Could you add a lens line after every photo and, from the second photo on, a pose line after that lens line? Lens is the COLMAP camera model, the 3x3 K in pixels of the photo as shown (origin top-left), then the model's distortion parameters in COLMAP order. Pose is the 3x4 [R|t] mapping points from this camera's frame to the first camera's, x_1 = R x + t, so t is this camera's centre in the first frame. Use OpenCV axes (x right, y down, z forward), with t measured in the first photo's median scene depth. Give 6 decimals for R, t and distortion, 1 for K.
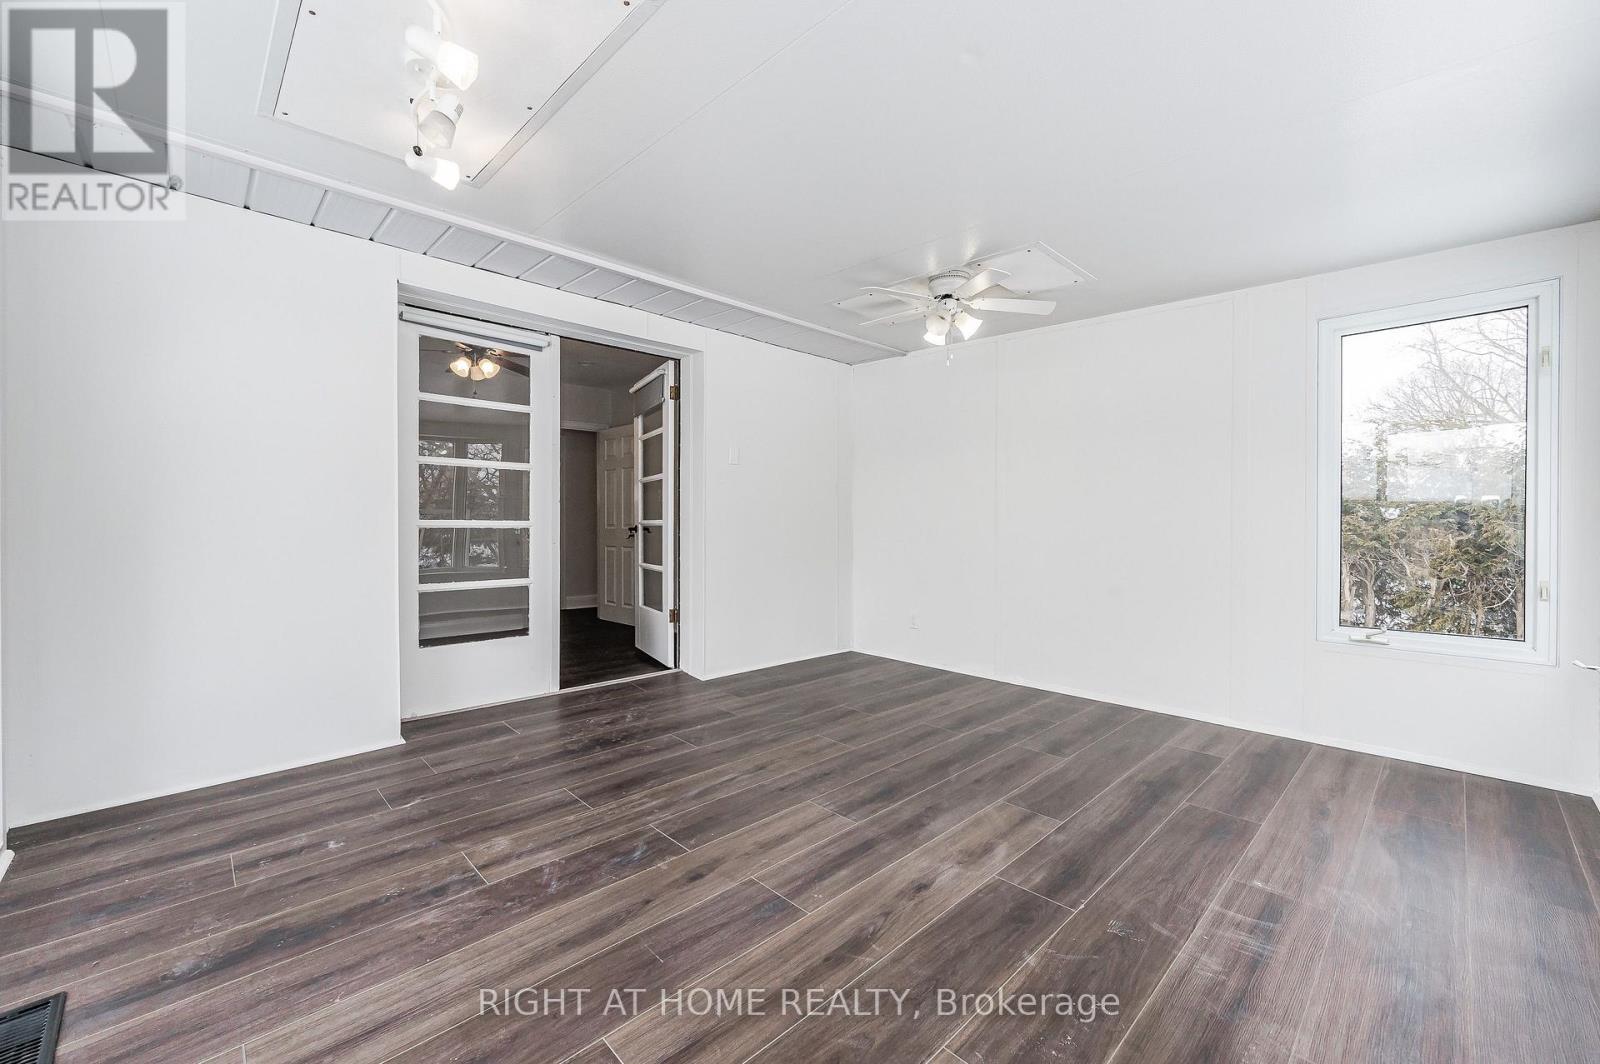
lens RADIAL K [[629.2, 0, 800.3], [0, 629.2, 523.8], [0, 0, 1]] dist [-0.004035, 0.001463]
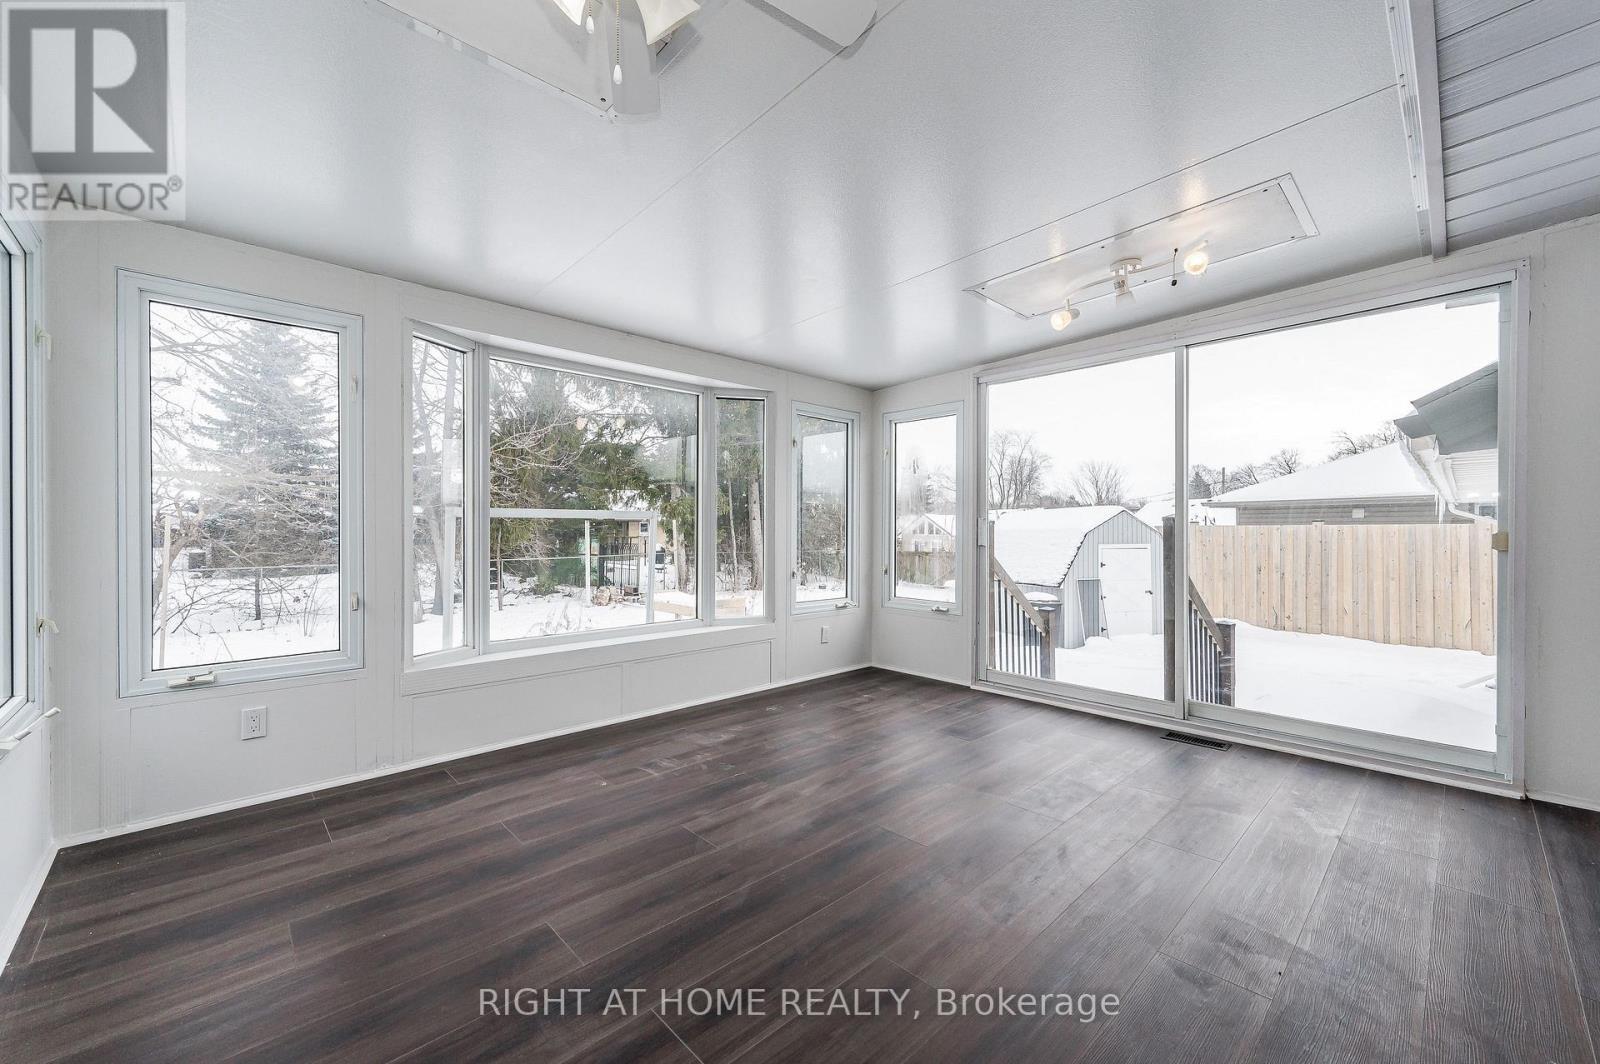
lens RADIAL K [[629.2, 0, 799.9], [0, 629.2, 532.7], [0, 0, 1]] dist [-0.004035, 0.001463]
pose [[-0.999818, 0.003125, 0.018831, 0.203509], [0.003227, 0.999980, 0.005393, -0.026248], [-0.018813, 0.005453, -0.999808, 2.149704]]
